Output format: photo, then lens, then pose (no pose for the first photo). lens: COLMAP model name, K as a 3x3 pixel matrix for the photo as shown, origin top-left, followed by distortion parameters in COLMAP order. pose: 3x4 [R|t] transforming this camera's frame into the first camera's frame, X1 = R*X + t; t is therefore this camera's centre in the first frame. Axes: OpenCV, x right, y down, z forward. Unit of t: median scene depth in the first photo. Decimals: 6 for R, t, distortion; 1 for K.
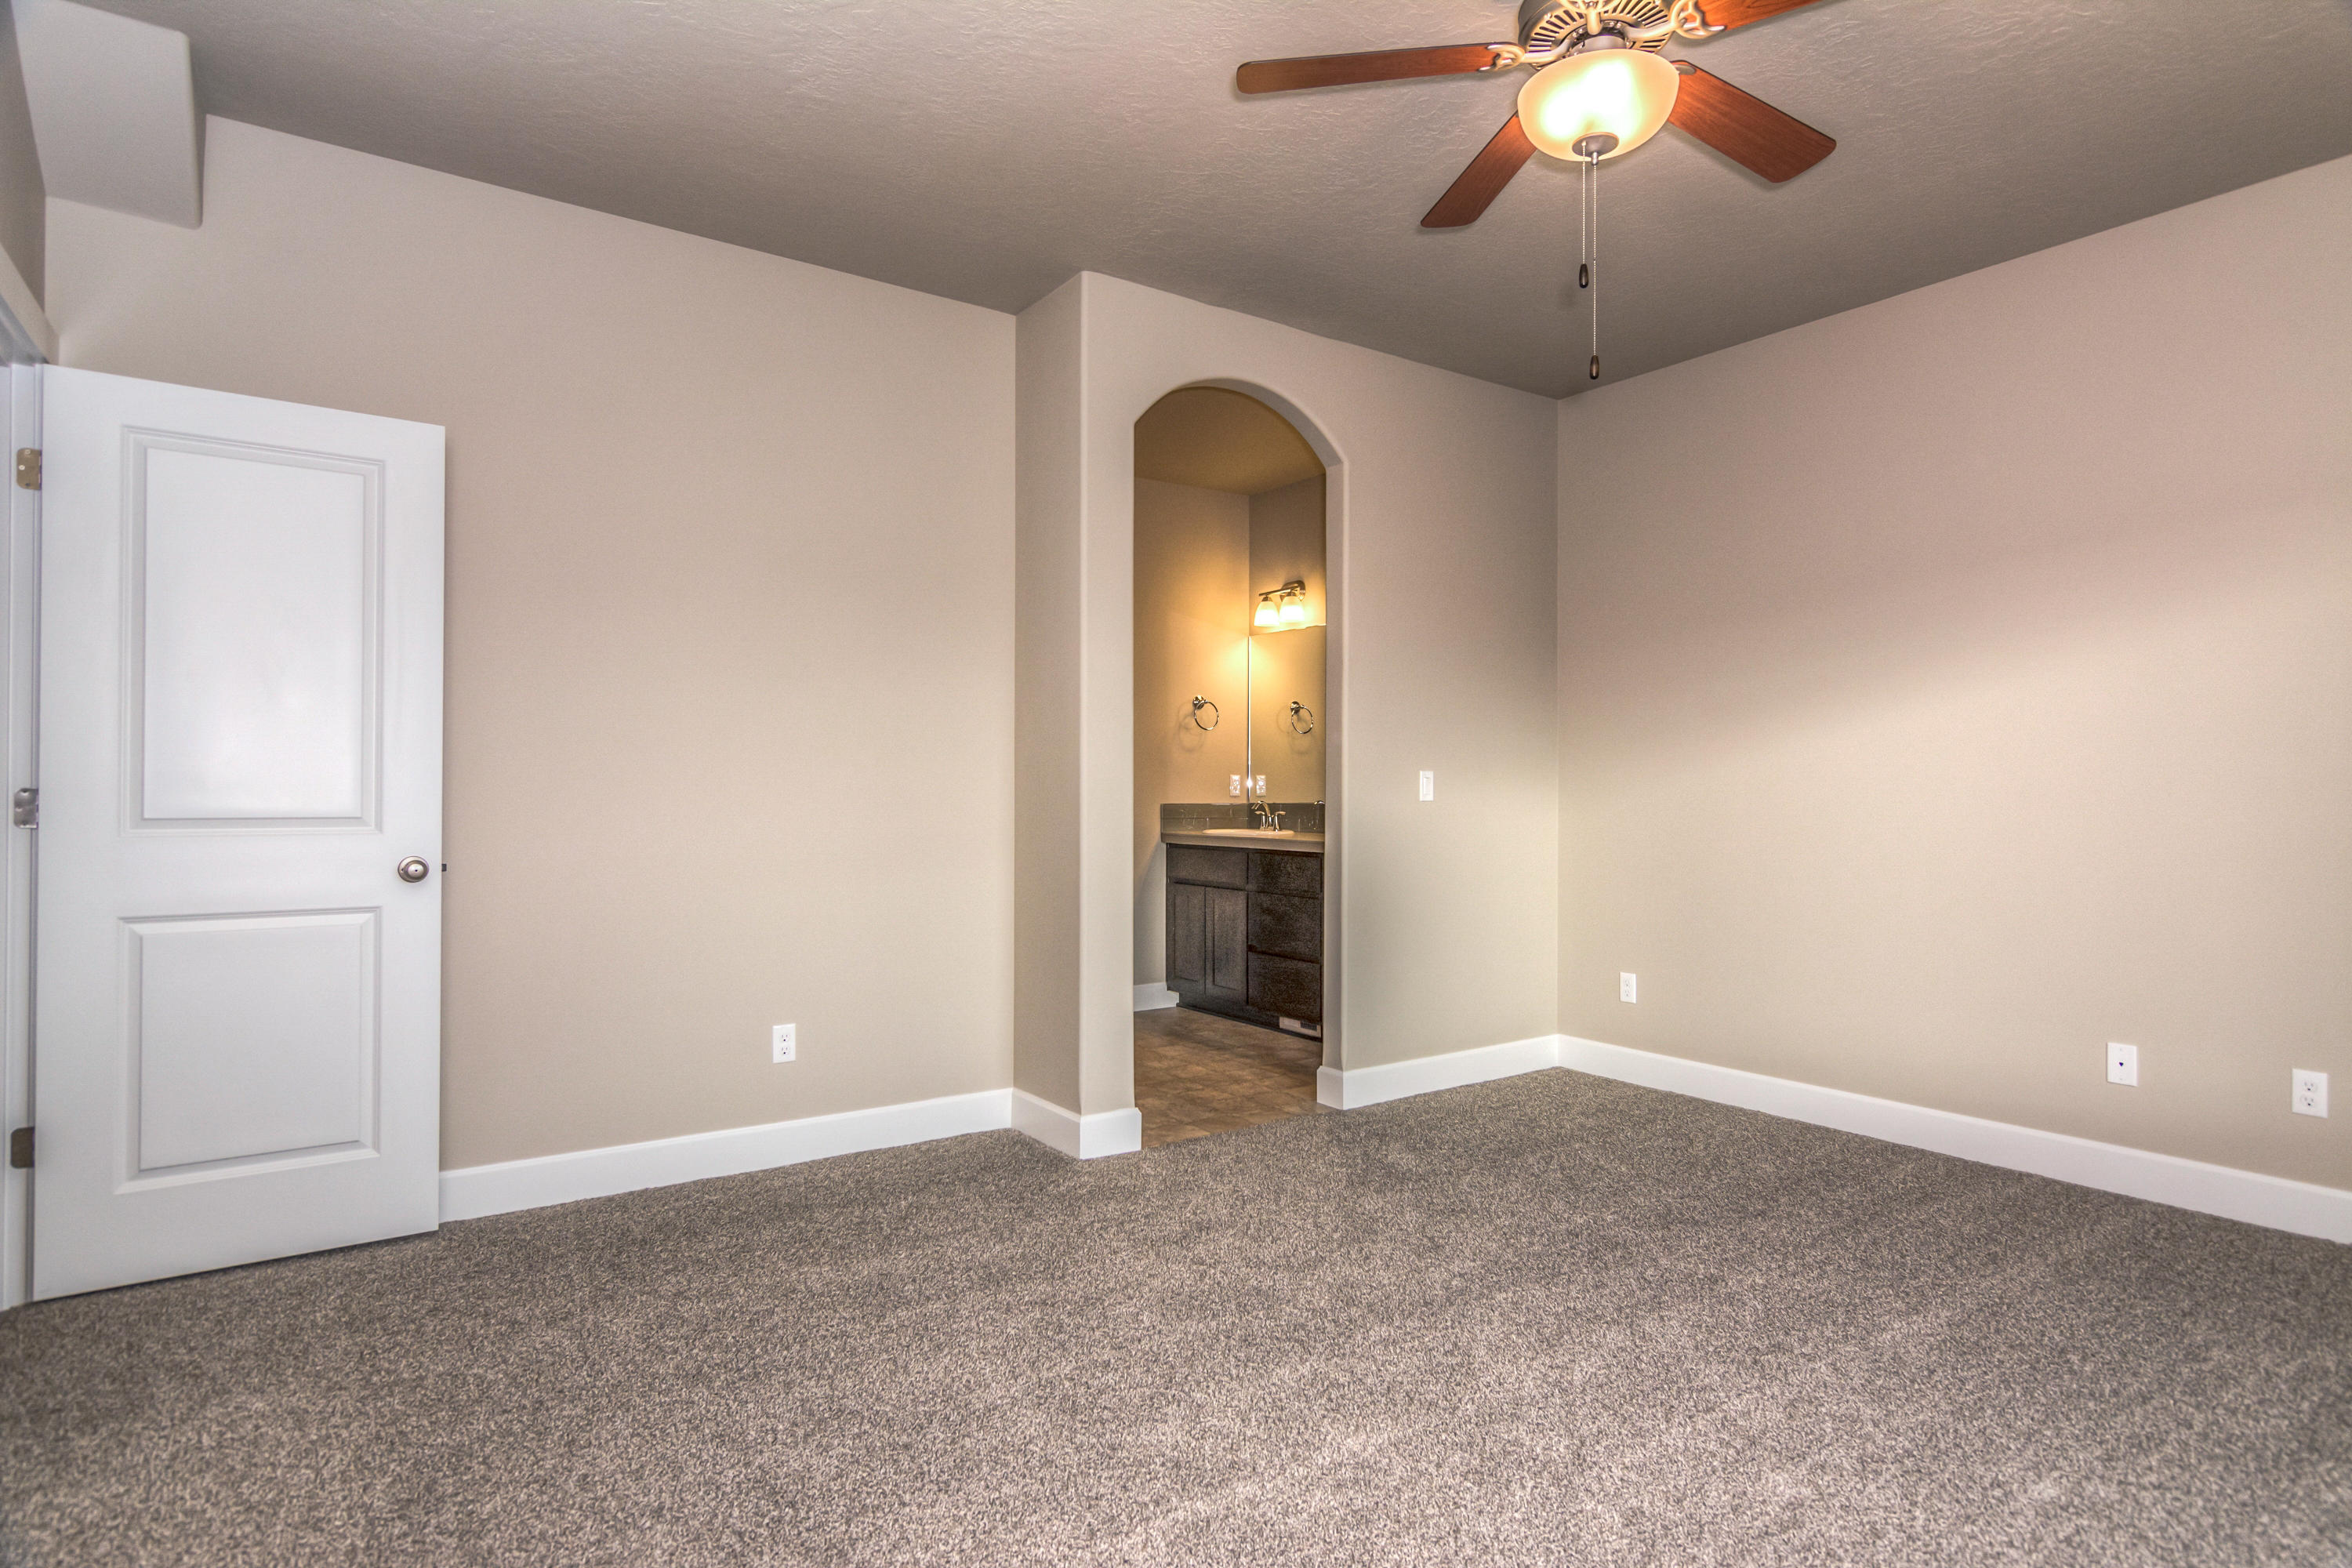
lens RADIAL K [[1241.9, 0, 1211.3], [0, 1241.9, 785.7], [0, 0, 1]] dist [-0.002610, -0.000482]
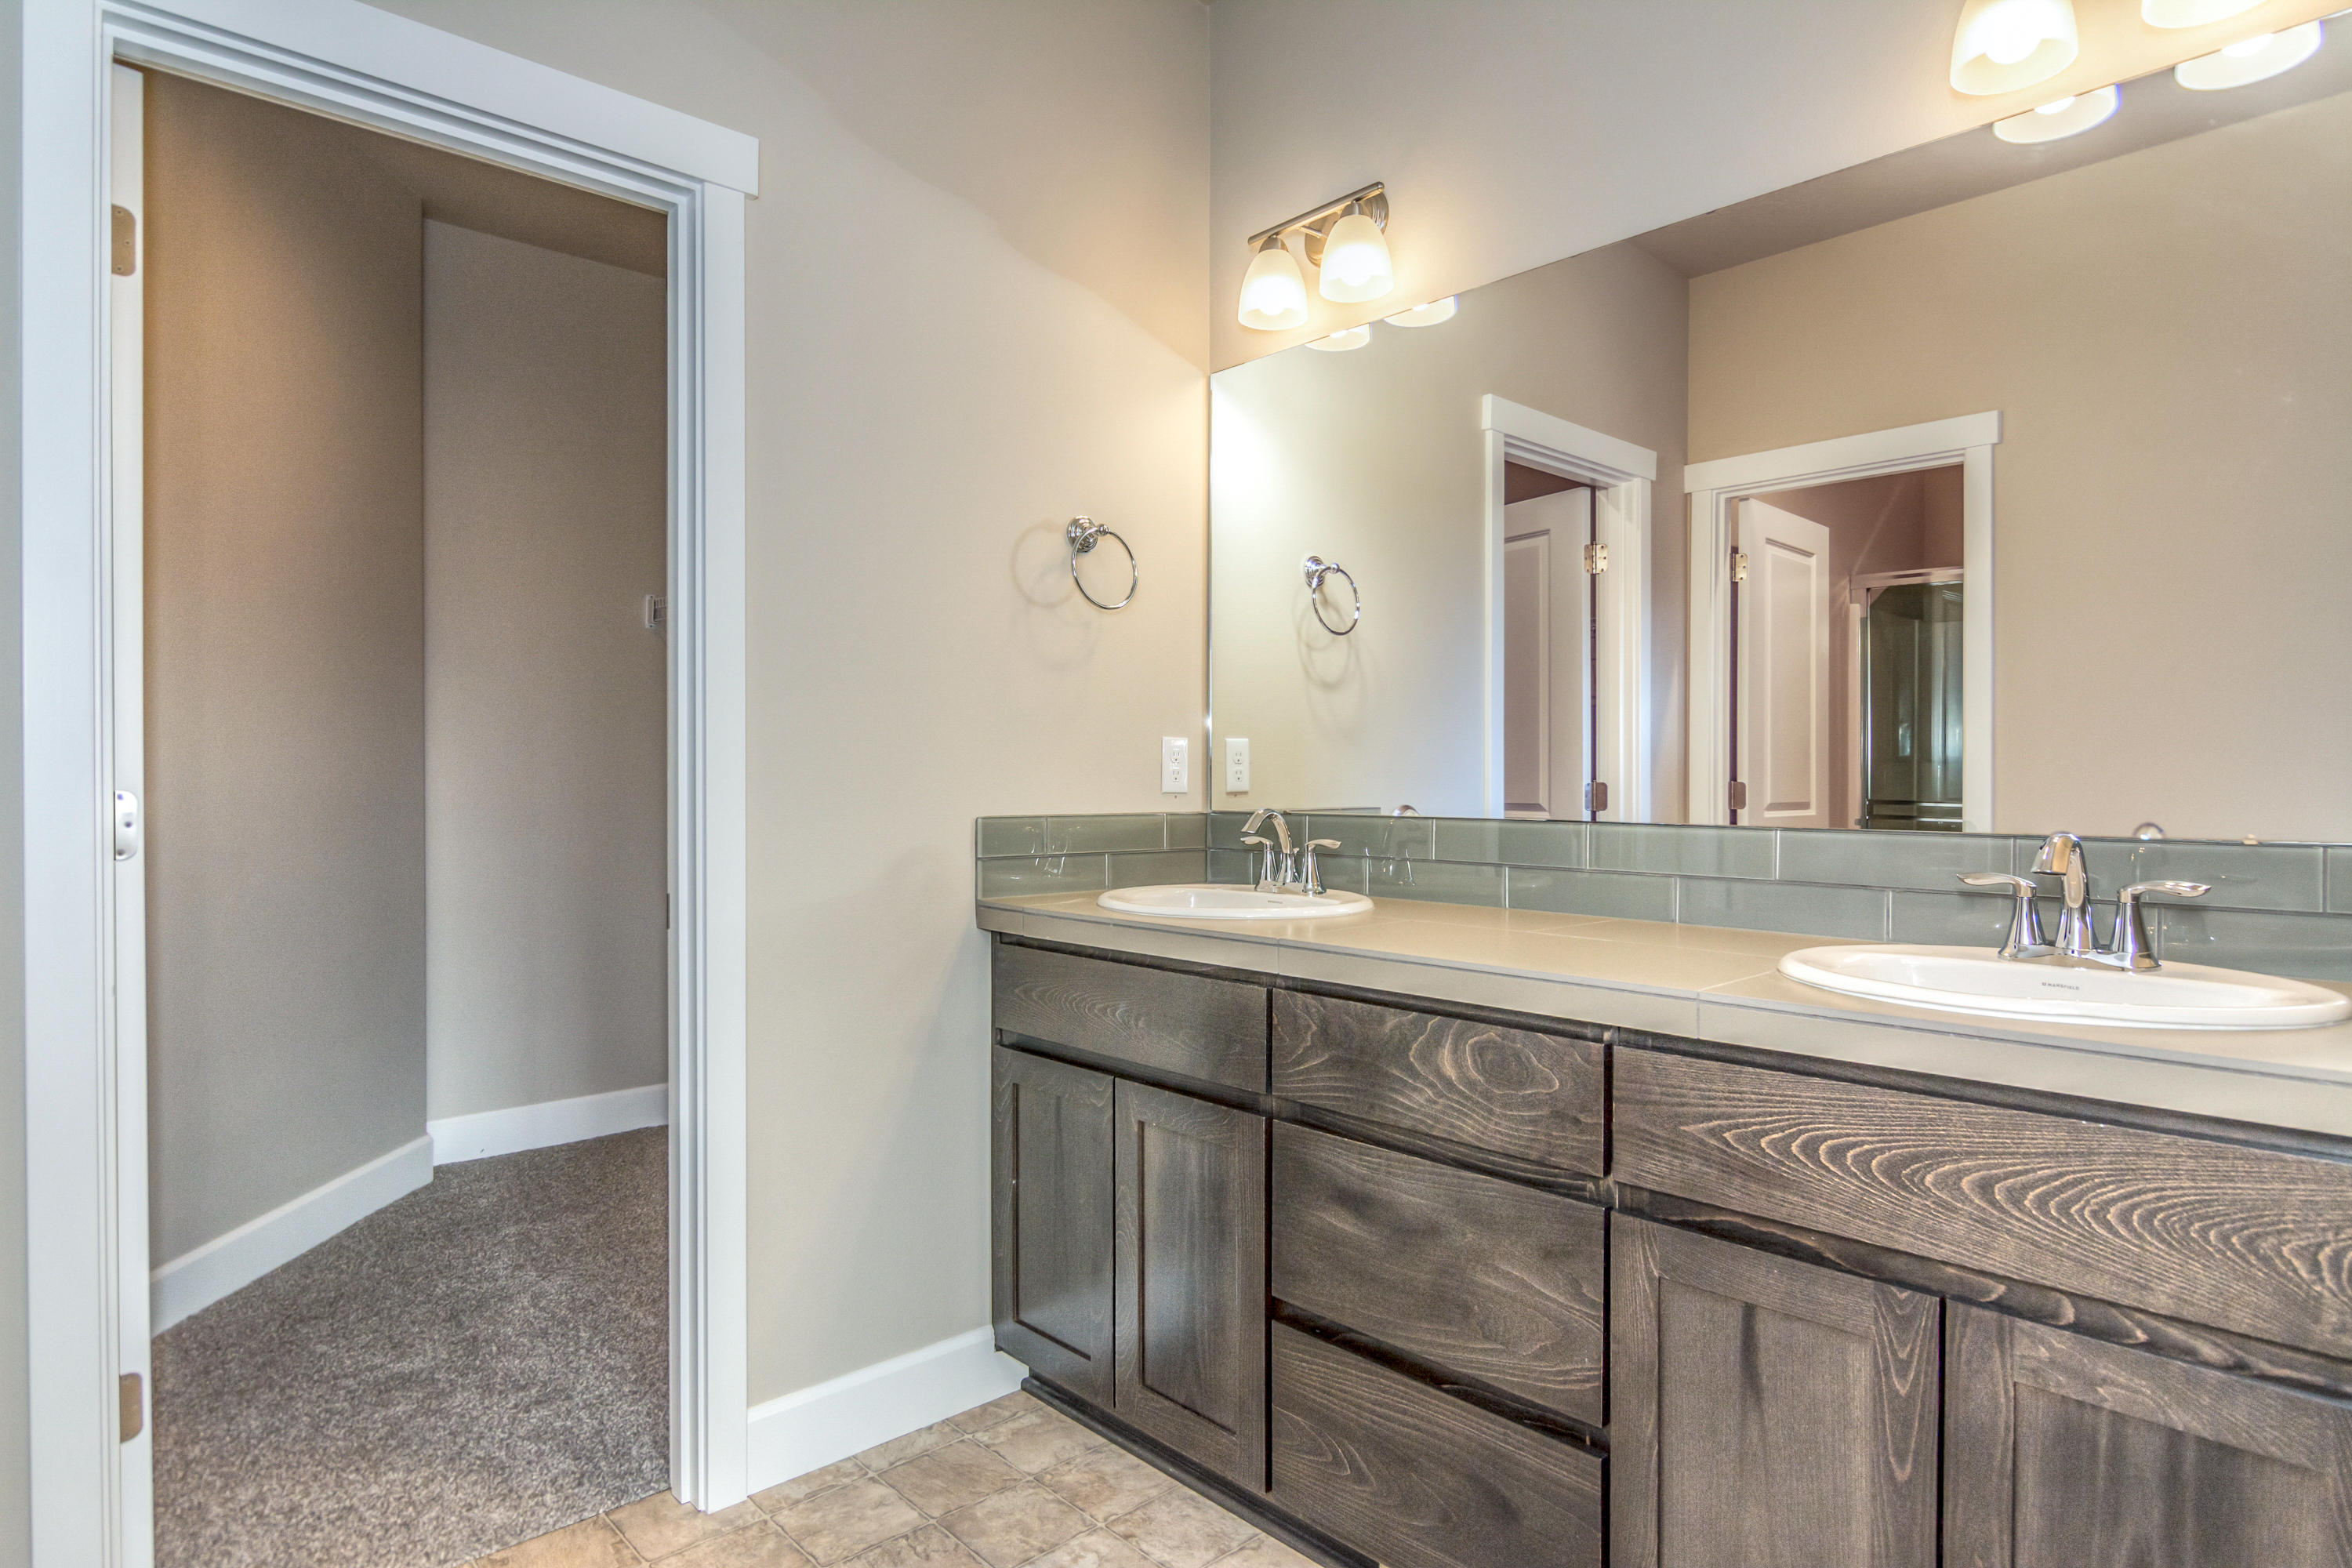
lens RADIAL K [[1301.7, 0, 1176.0], [0, 1301.7, 784.0], [0, 0, 1]] dist [0.000120, -0.000009]
pose [[0.993845, 0.002867, 0.110744, -0.025967], [-0.004124, 0.999930, 0.011124, 0.001513], [-0.110704, -0.011512, 0.993787, 0.638927]]
